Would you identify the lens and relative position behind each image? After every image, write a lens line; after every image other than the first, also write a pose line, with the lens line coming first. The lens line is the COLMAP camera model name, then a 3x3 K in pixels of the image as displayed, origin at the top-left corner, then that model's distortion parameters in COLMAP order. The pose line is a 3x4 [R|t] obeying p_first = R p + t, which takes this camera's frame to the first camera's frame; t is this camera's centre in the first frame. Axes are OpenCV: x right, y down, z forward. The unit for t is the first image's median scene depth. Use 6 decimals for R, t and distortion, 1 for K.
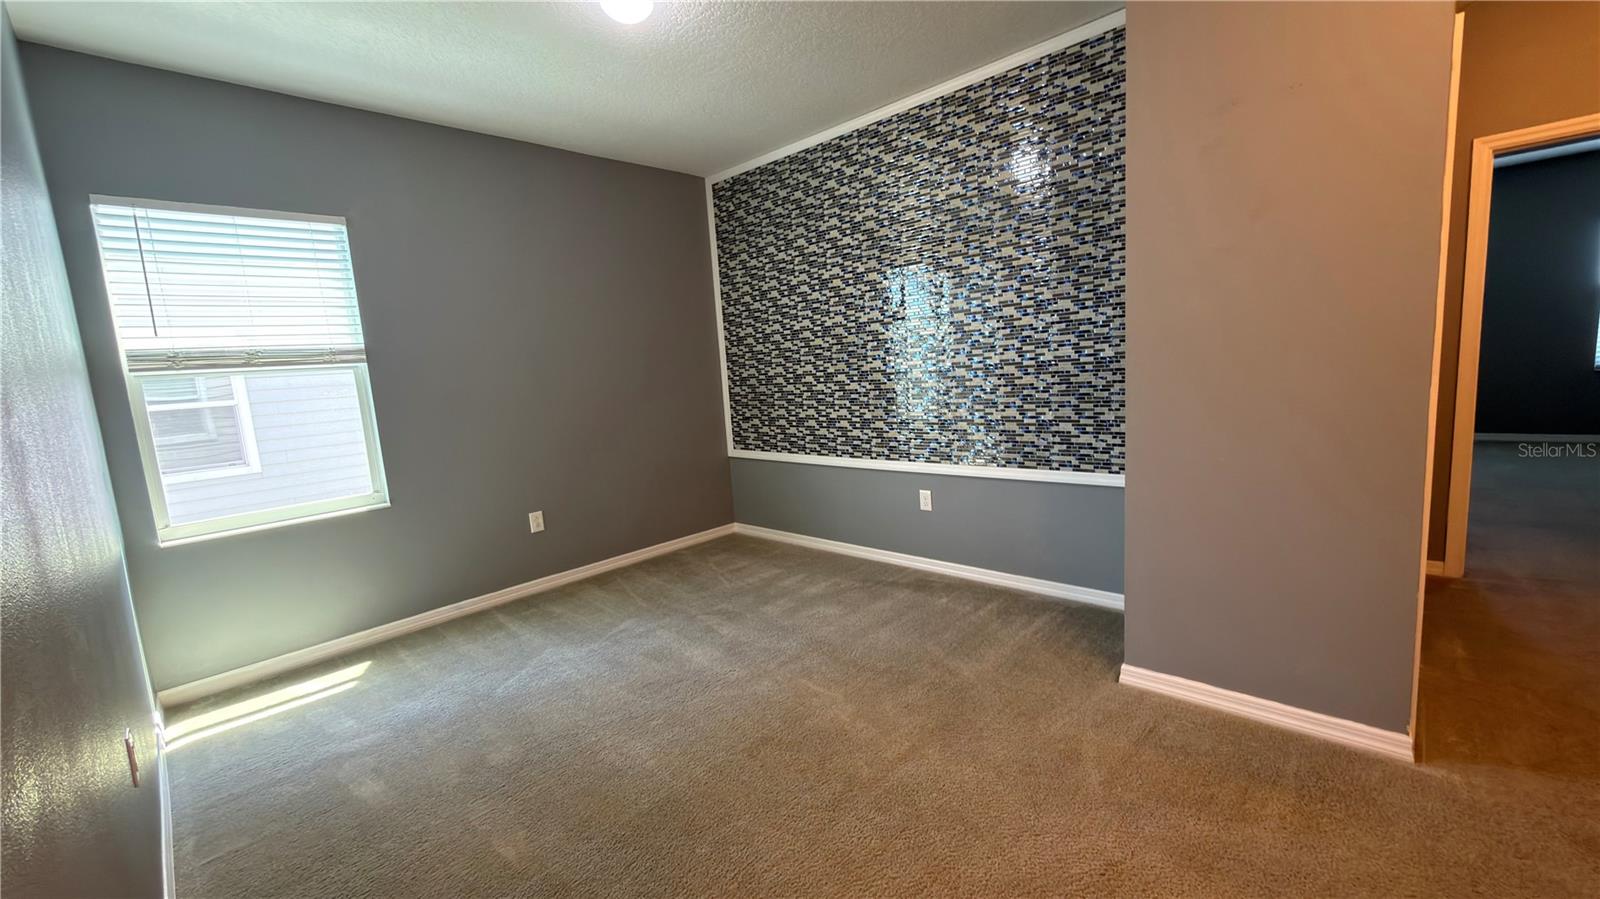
lens RADIAL K [[640.3, 0, 799.0], [0, 640.3, 453.7], [0, 0, 1]] dist [-0.022029, -0.000481]
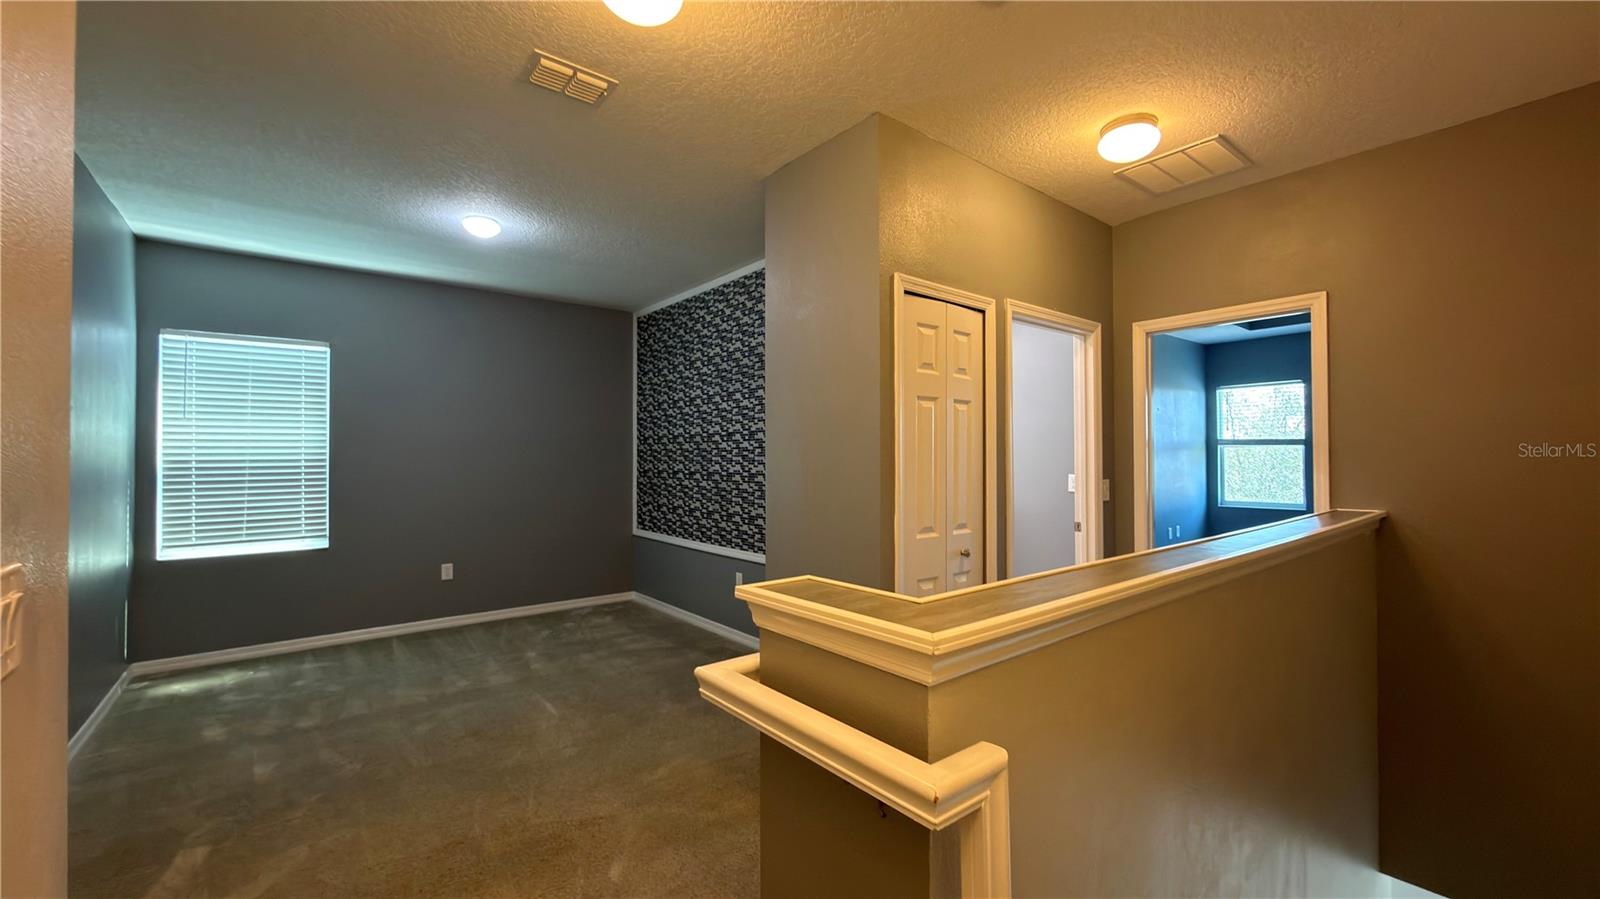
lens RADIAL K [[640.3, 0, 798.7], [0, 640.3, 448.6], [0, 0, 1]] dist [-0.022029, -0.000481]
pose [[0.990303, 0.063684, -0.123470, 0.370337], [-0.080895, 0.986867, -0.139821, -0.013492], [0.112944, 0.148453, 0.982449, -0.182094]]
